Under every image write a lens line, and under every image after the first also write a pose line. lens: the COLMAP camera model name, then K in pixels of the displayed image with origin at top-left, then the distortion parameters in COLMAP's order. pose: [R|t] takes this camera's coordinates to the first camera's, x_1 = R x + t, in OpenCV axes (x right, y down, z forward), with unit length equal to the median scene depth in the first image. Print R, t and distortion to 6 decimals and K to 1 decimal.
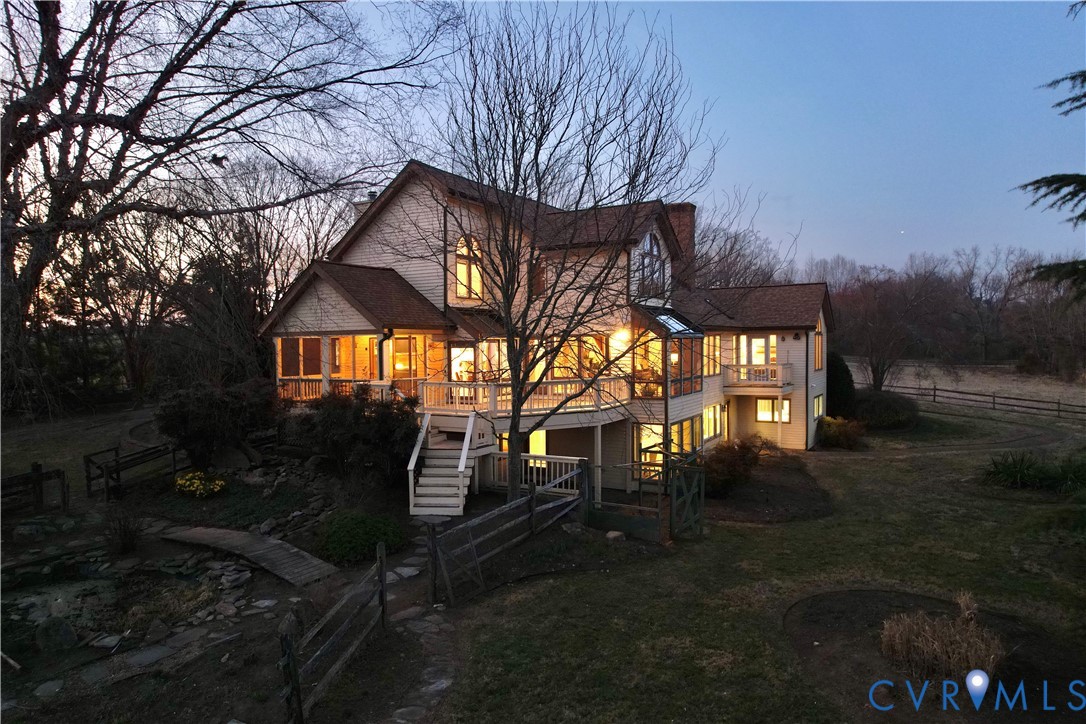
lens RADIAL K [[668.5, 0, 543.0], [0, 668.5, 362.0], [0, 0, 1]] dist [-0.078706, 0.068890]
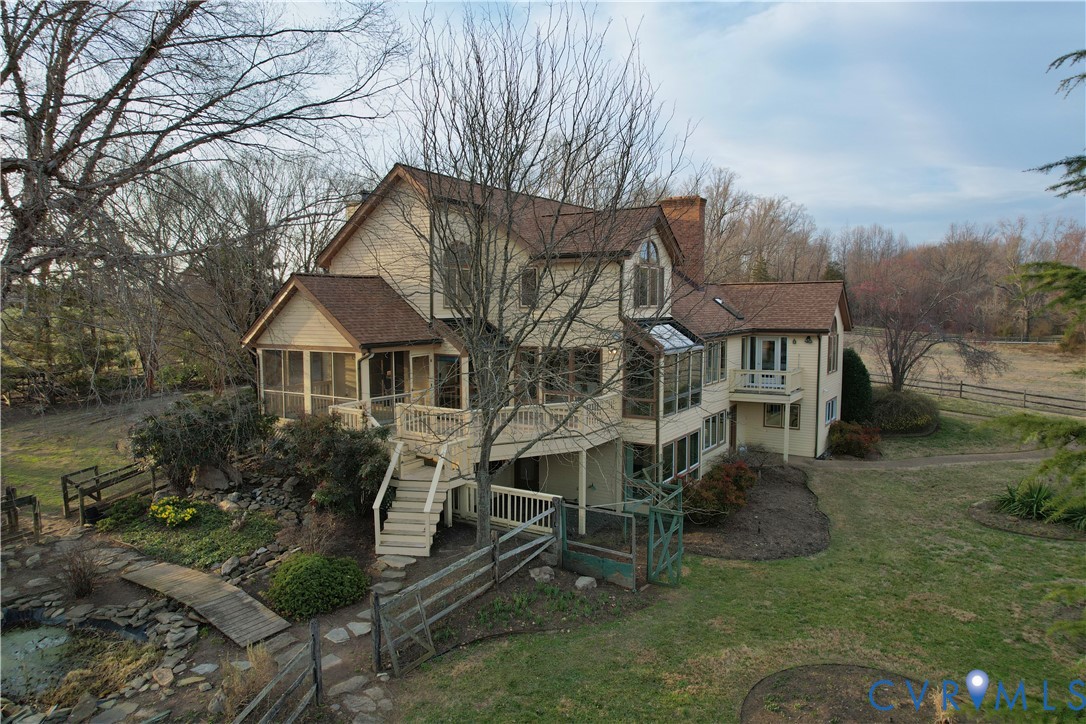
lens RADIAL K [[668.5, 0, 543.0], [0, 668.5, 362.0], [0, 0, 1]] dist [-0.078706, 0.068890]
pose [[0.998929, 0.011252, -0.044882, 0.089869], [-0.008837, 0.998521, 0.053635, -0.110962], [0.045419, -0.053181, 0.997551, 0.061139]]
